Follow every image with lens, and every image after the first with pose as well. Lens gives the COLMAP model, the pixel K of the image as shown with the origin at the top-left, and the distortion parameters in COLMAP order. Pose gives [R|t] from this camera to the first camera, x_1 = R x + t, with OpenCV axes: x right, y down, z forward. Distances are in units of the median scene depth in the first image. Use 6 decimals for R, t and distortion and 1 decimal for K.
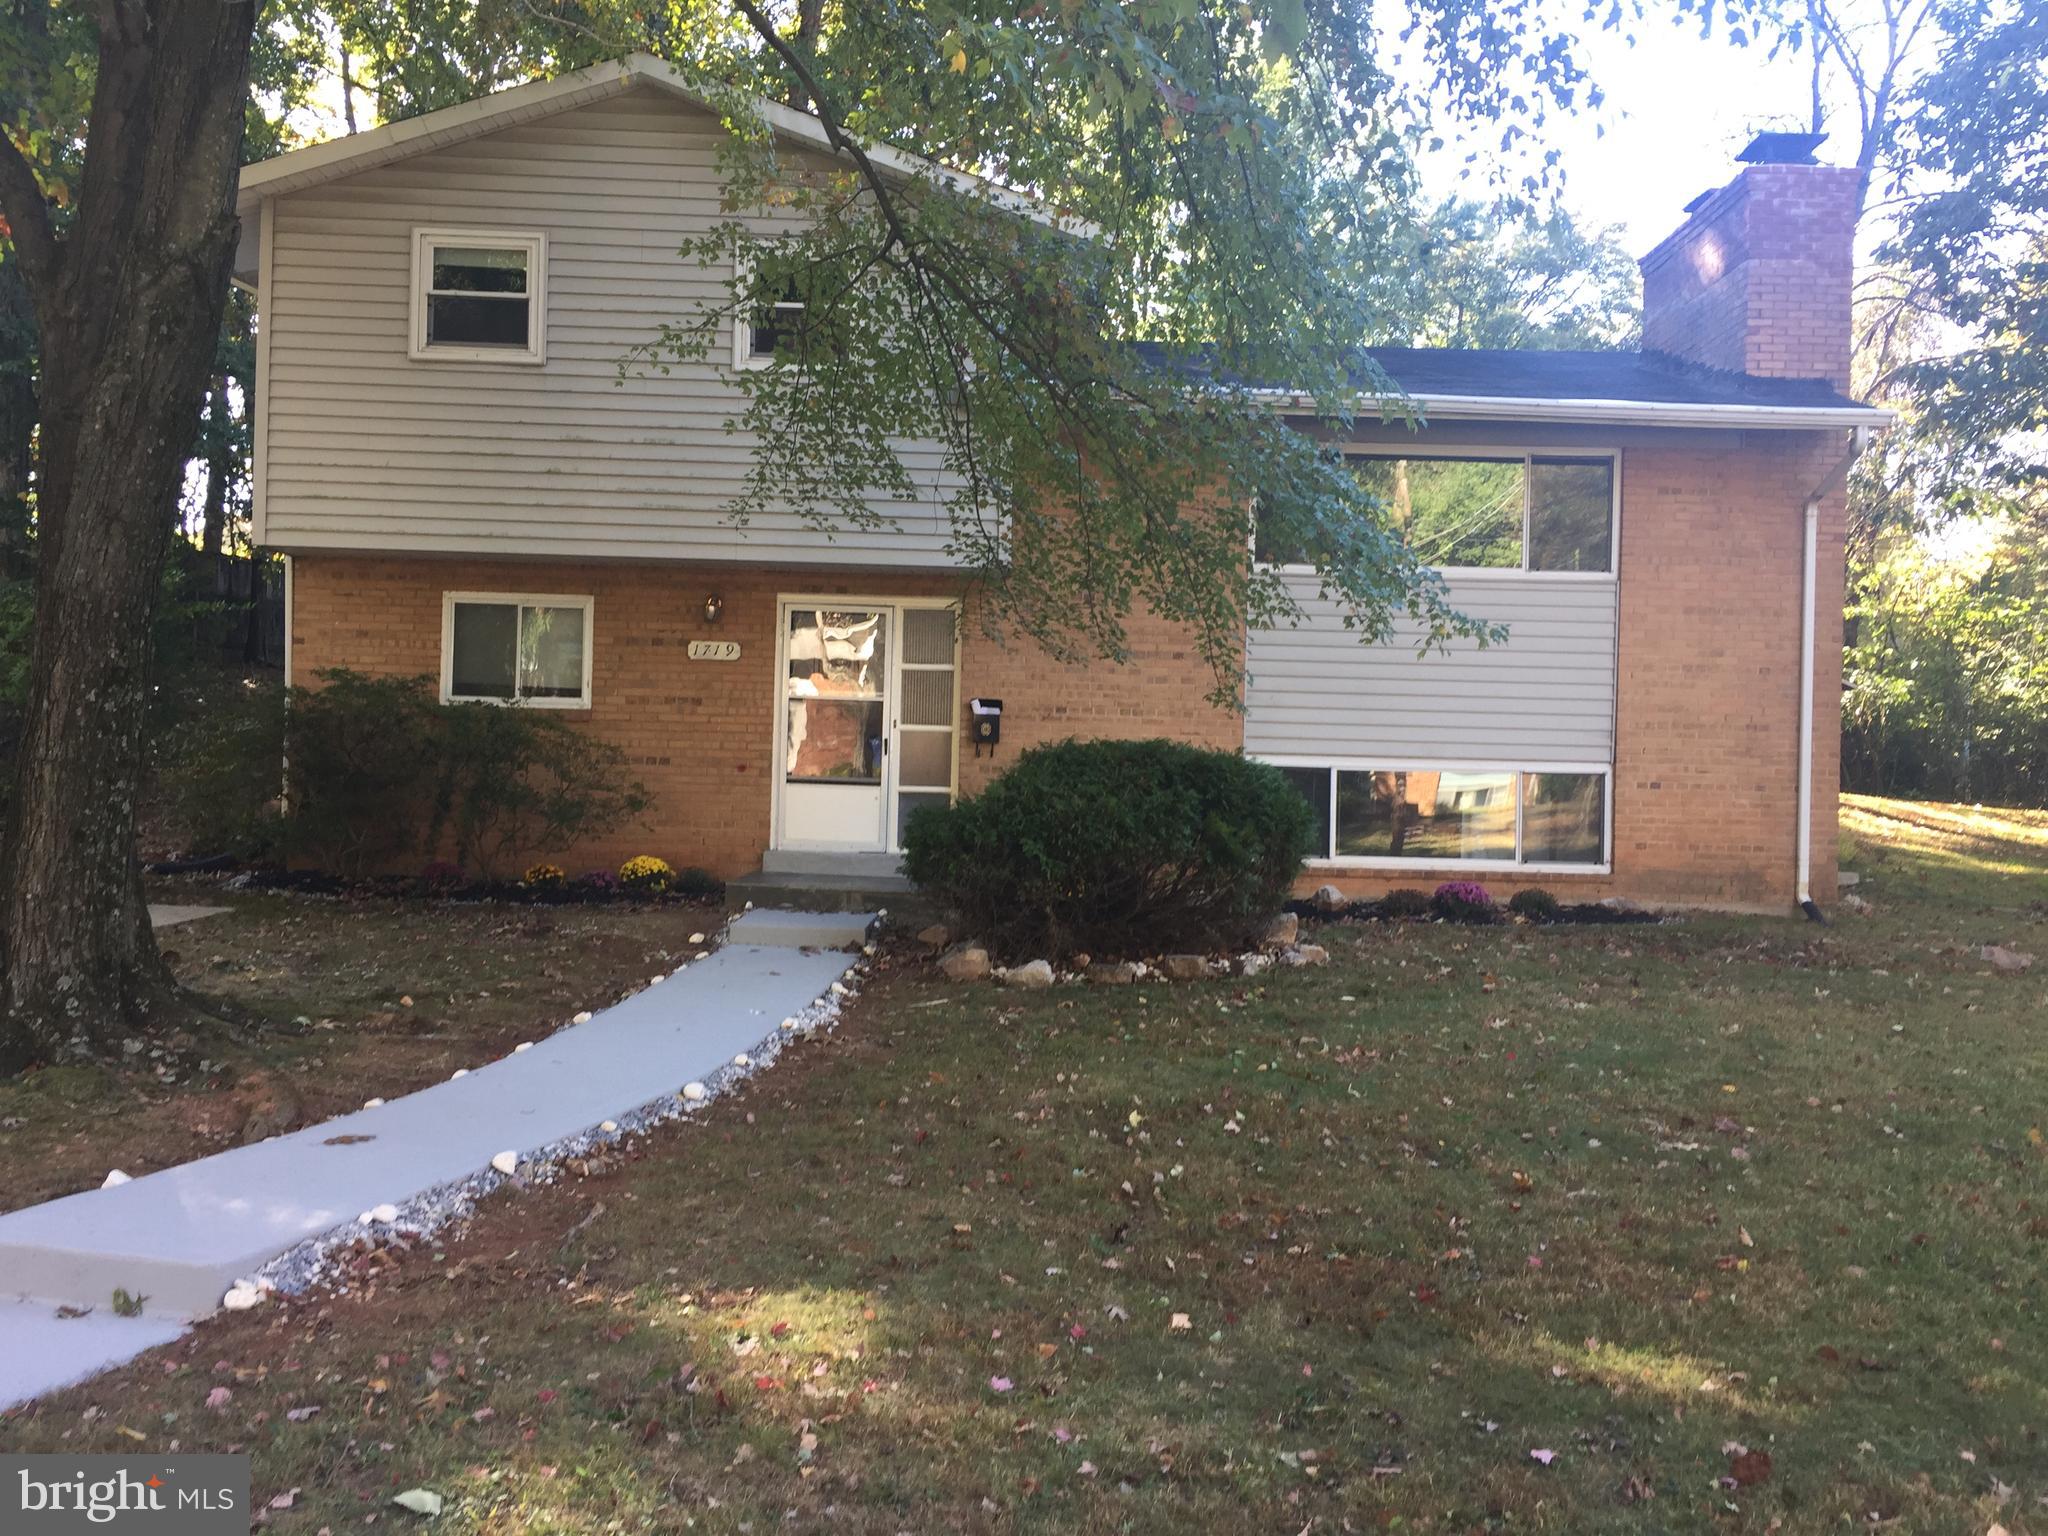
lens RADIAL K [[1745.1, 0, 1031.4], [0, 1745.1, 775.2], [0, 0, 1]] dist [0.062762, -0.076667]
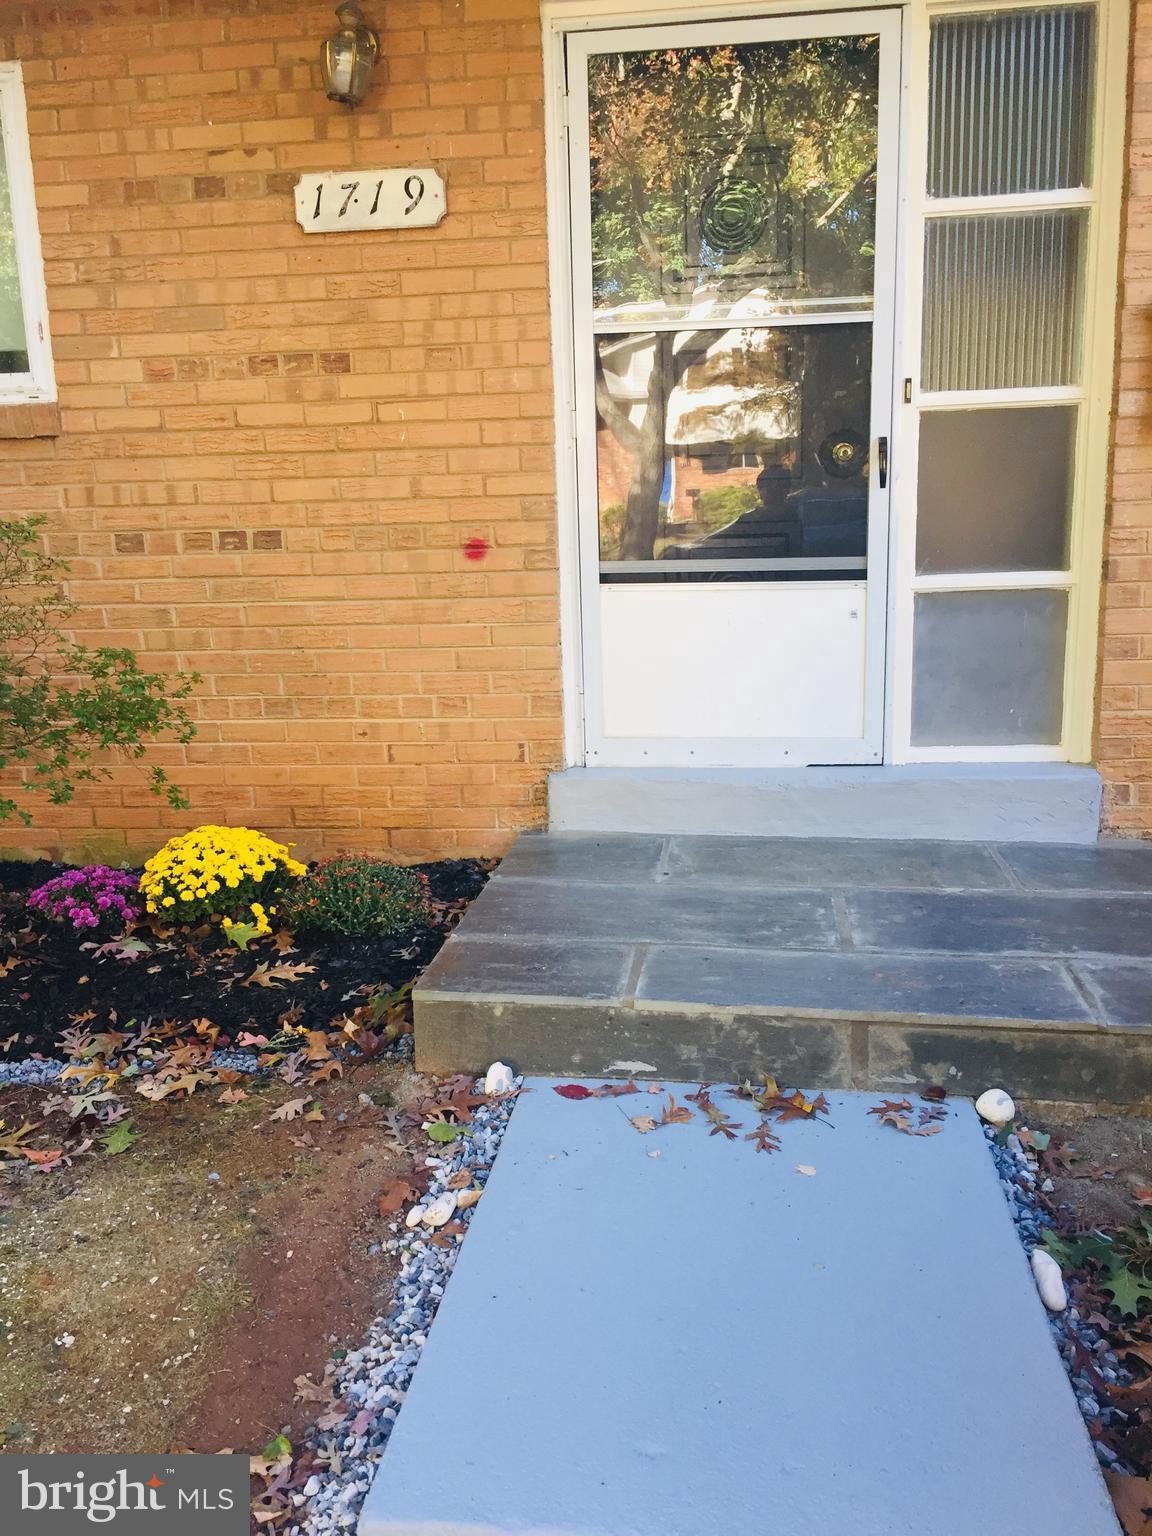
lens RADIAL K [[1308.8, 0, 572.4], [0, 1308.8, 775.8], [0, 0, 1]] dist [0.062762, -0.076667]
pose [[0.987658, -0.025216, -0.154583, -0.133620], [0.056691, 0.977590, 0.202740, -0.015080], [0.146006, -0.209001, 0.966954, 0.927569]]
